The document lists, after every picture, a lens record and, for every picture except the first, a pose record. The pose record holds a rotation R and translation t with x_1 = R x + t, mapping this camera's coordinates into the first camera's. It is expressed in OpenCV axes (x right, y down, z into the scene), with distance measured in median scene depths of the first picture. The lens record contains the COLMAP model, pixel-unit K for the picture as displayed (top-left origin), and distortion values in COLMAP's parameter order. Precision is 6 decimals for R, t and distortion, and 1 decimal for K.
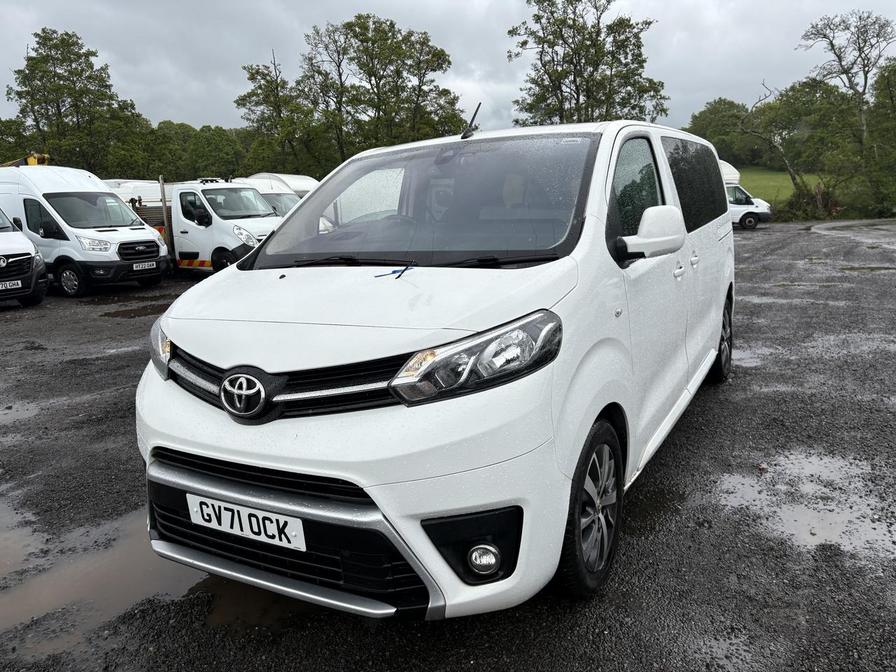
lens RADIAL K [[791.0, 0, 437.1], [0, 791.0, 333.6], [0, 0, 1]] dist [0.062199, -0.097990]
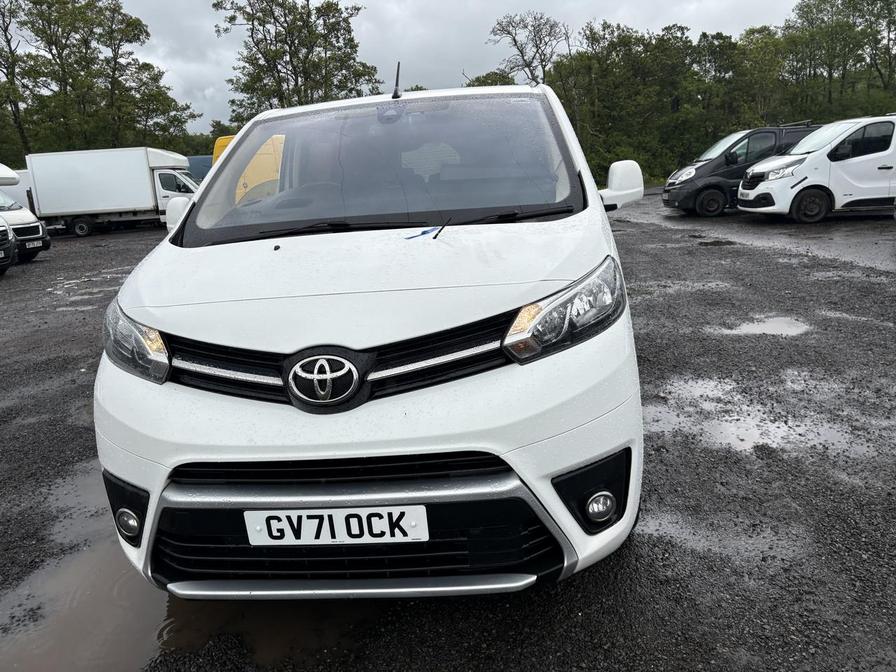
lens RADIAL K [[791.0, 0, 437.1], [0, 791.0, 333.6], [0, 0, 1]] dist [0.062199, -0.097990]
pose [[0.883773, -0.106584, 0.455615, -0.160165], [0.104345, 0.994084, 0.030149, 0.004594], [-0.456133, 0.020896, 0.889666, 0.056923]]
